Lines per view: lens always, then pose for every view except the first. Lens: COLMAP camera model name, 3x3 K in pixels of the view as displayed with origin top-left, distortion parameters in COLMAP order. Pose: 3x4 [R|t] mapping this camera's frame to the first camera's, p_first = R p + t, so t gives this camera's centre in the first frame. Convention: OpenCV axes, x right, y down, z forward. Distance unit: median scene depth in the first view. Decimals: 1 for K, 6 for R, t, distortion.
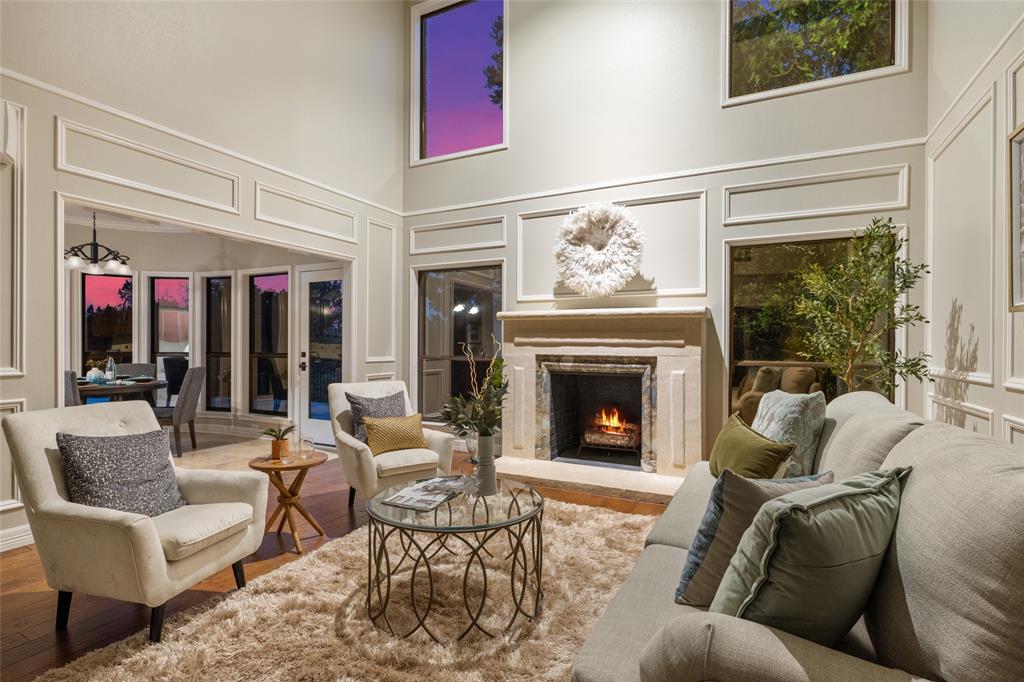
lens RADIAL K [[516.6, 0, 512.6], [0, 516.6, 343.9], [0, 0, 1]] dist [-0.007214, -0.000384]
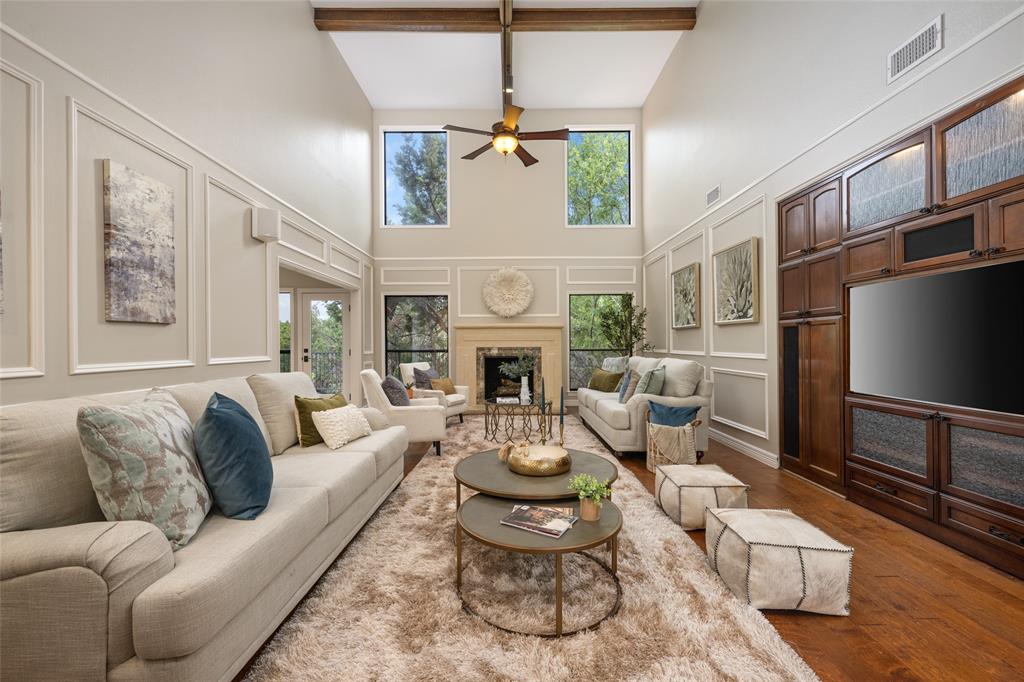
lens RADIAL K [[432.9, 0, 518.1], [0, 432.9, 339.6], [0, 0, 1]] dist [-0.000830, -0.000590]
pose [[0.905746, -0.009362, 0.423717, -0.469856], [0.012731, 0.999906, -0.005121, 0.004192], [-0.423629, 0.010033, 0.905780, -0.444854]]
